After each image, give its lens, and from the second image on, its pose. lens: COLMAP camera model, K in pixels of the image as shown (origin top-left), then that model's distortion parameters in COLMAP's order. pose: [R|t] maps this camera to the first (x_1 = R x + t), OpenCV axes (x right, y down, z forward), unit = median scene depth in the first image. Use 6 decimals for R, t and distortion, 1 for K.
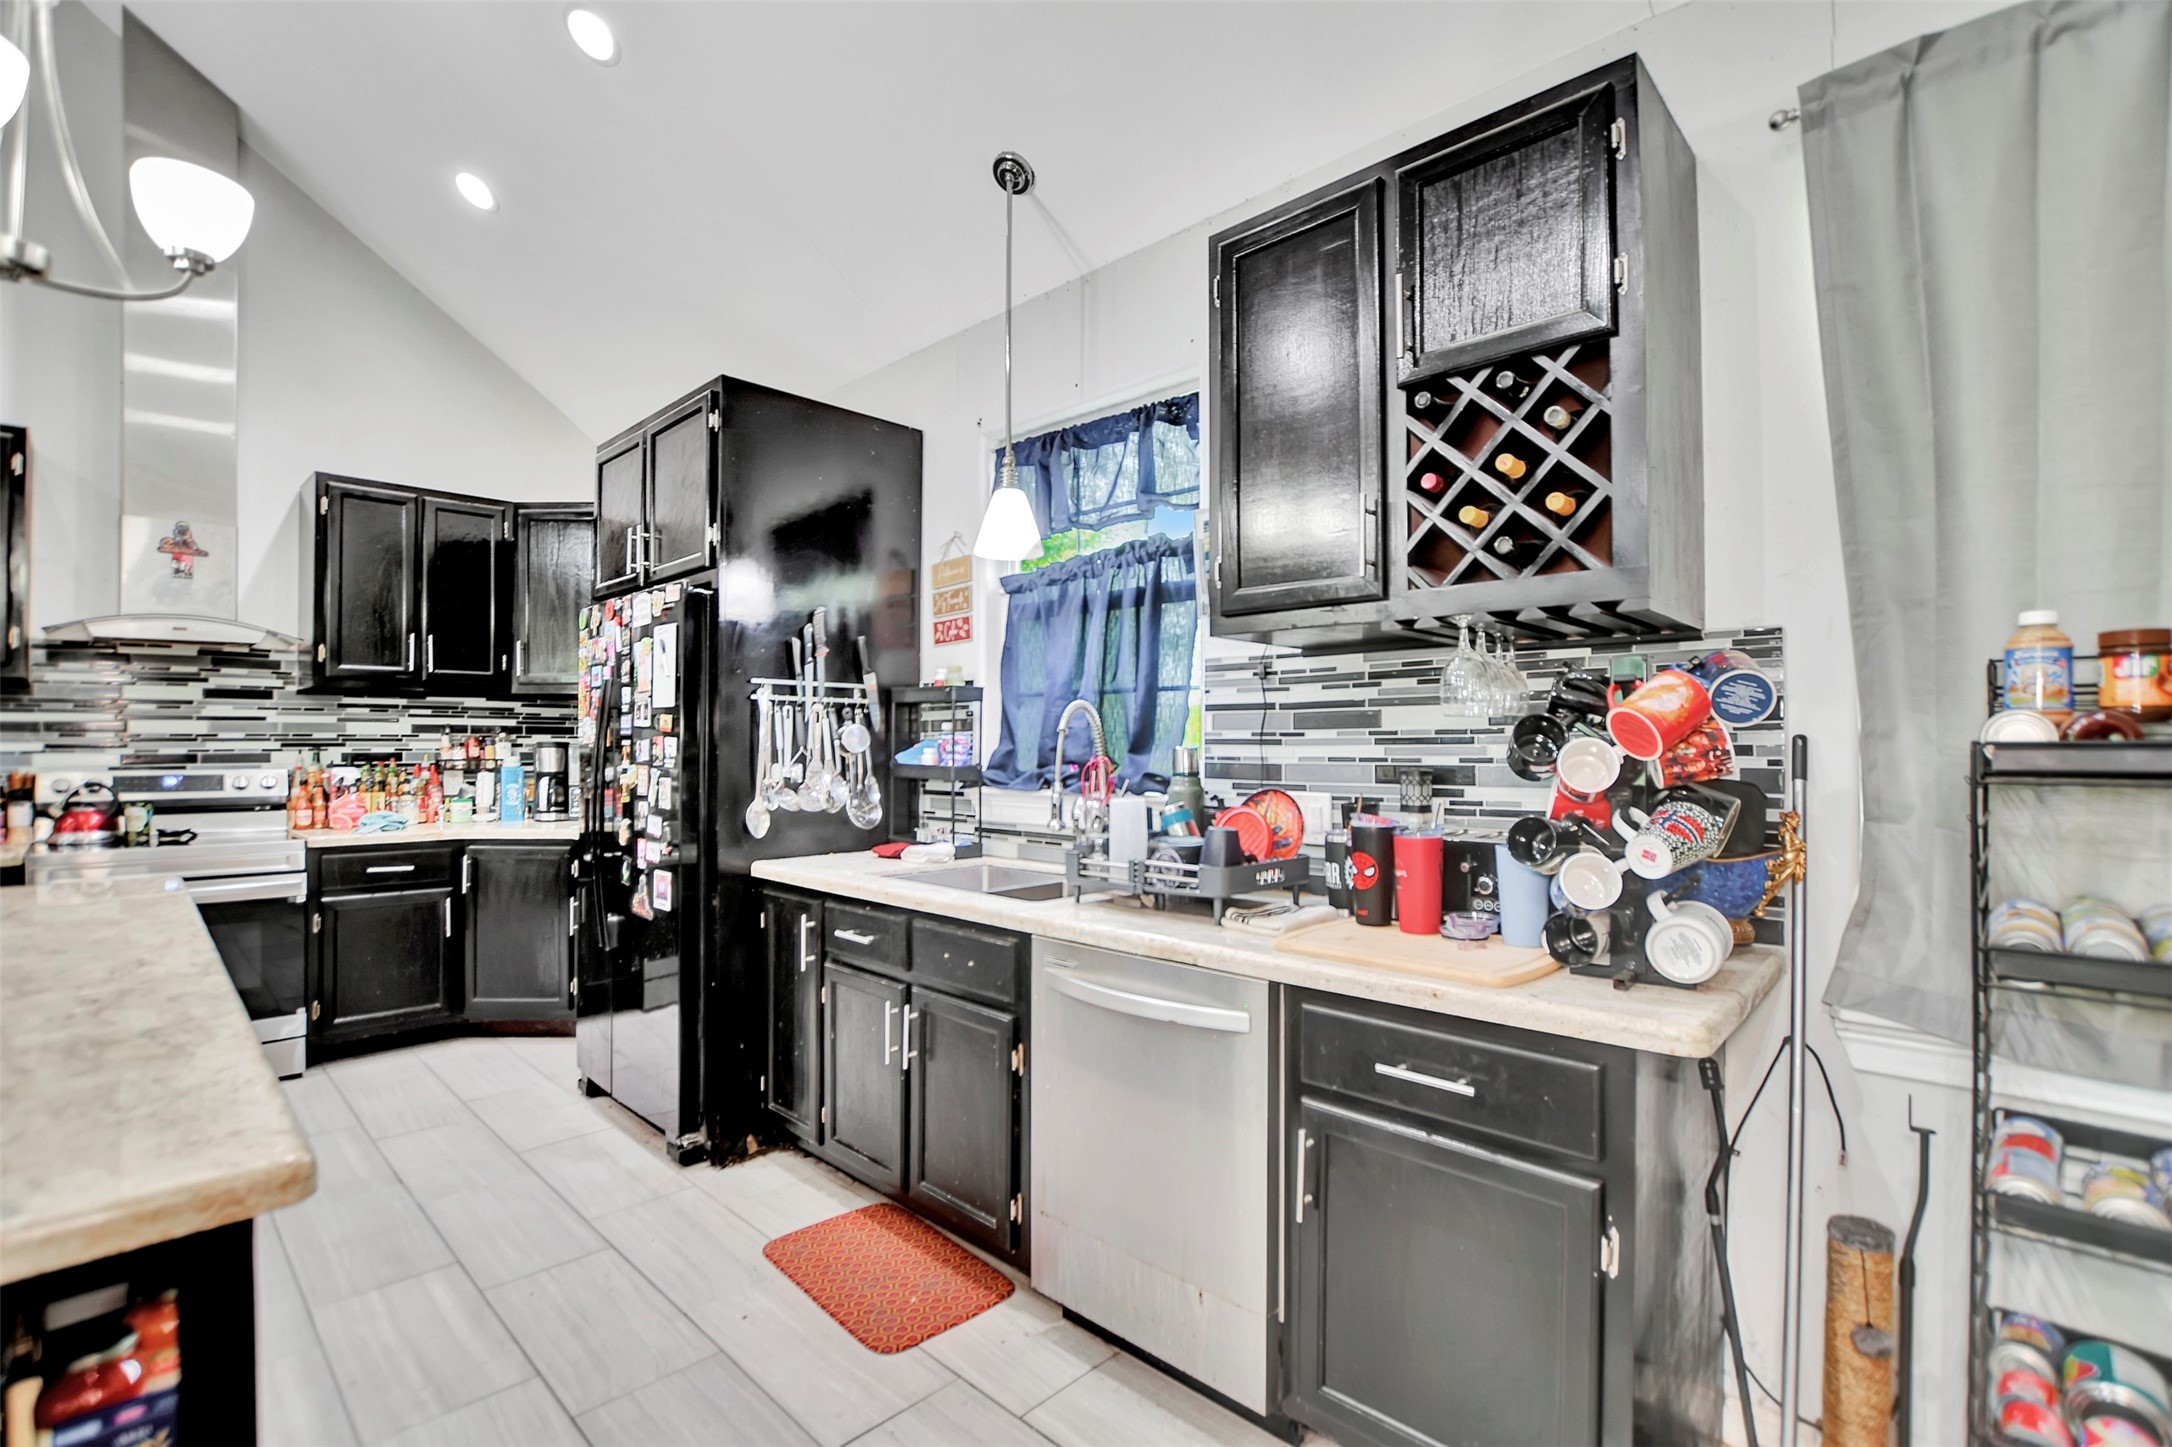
lens RADIAL K [[977.4, 0, 1085.6], [0, 977.4, 731.8], [0, 0, 1]] dist [-0.029086, 0.000867]
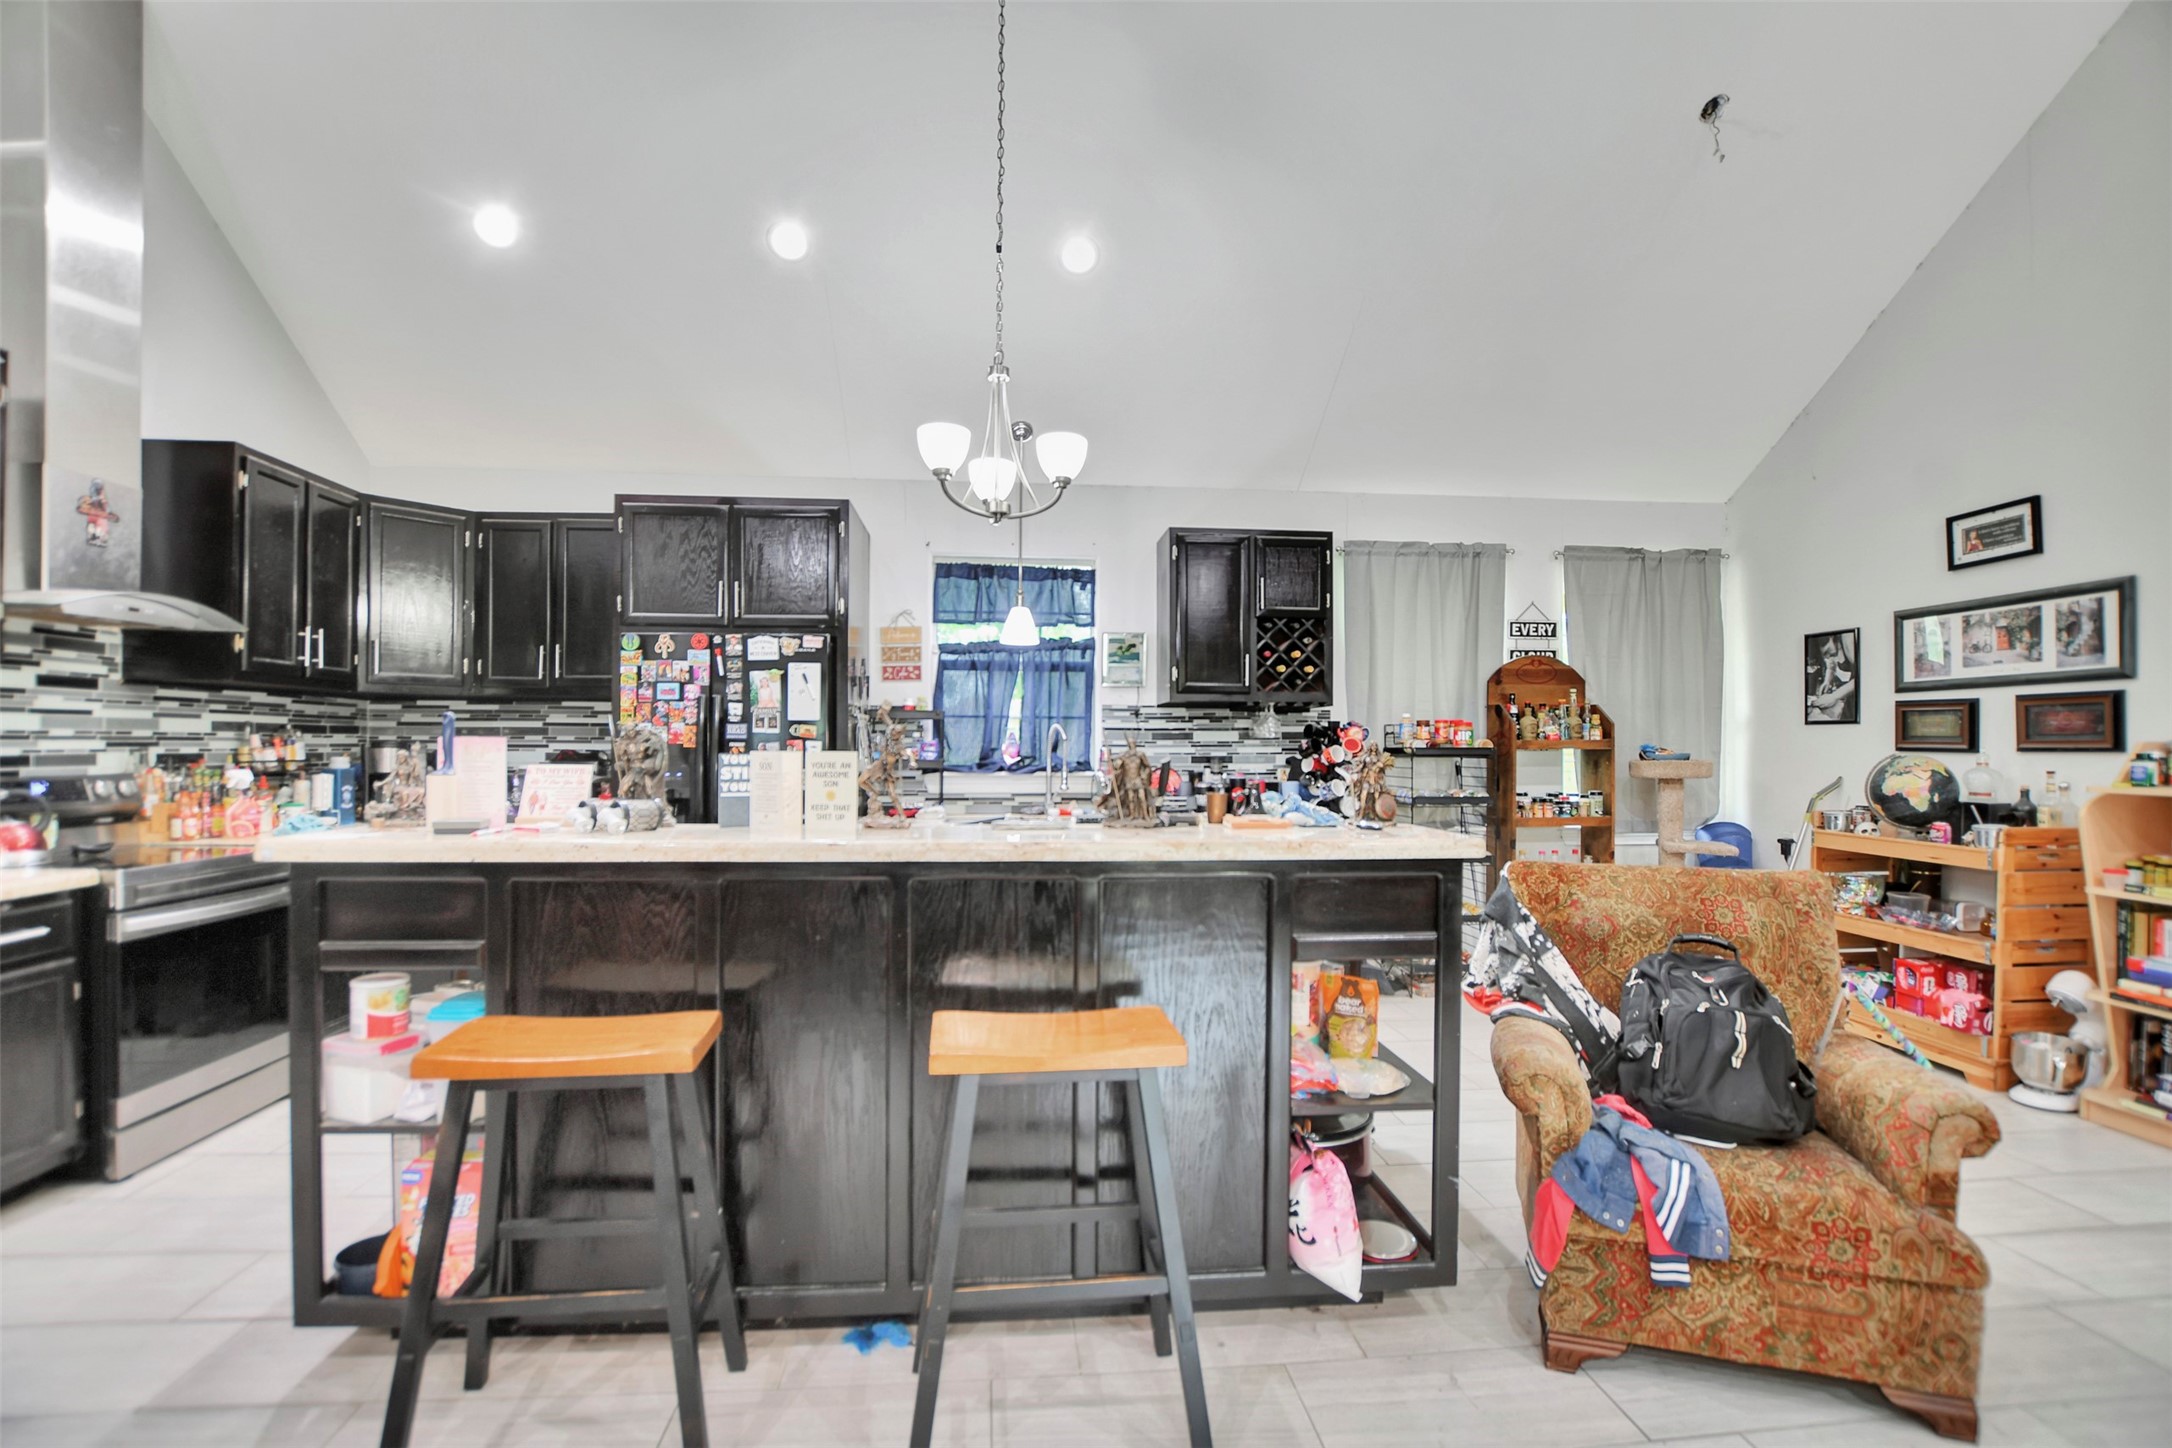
lens RADIAL K [[973.2, 0, 1082.3], [0, 973.2, 742.1], [0, 0, 1]] dist [-0.026181, 0.000211]
pose [[0.650357, 0.005578, 0.759608, -1.176330], [-0.013167, 0.999906, 0.003931, -0.003437], [-0.759515, -0.012558, 0.650369, -0.235681]]
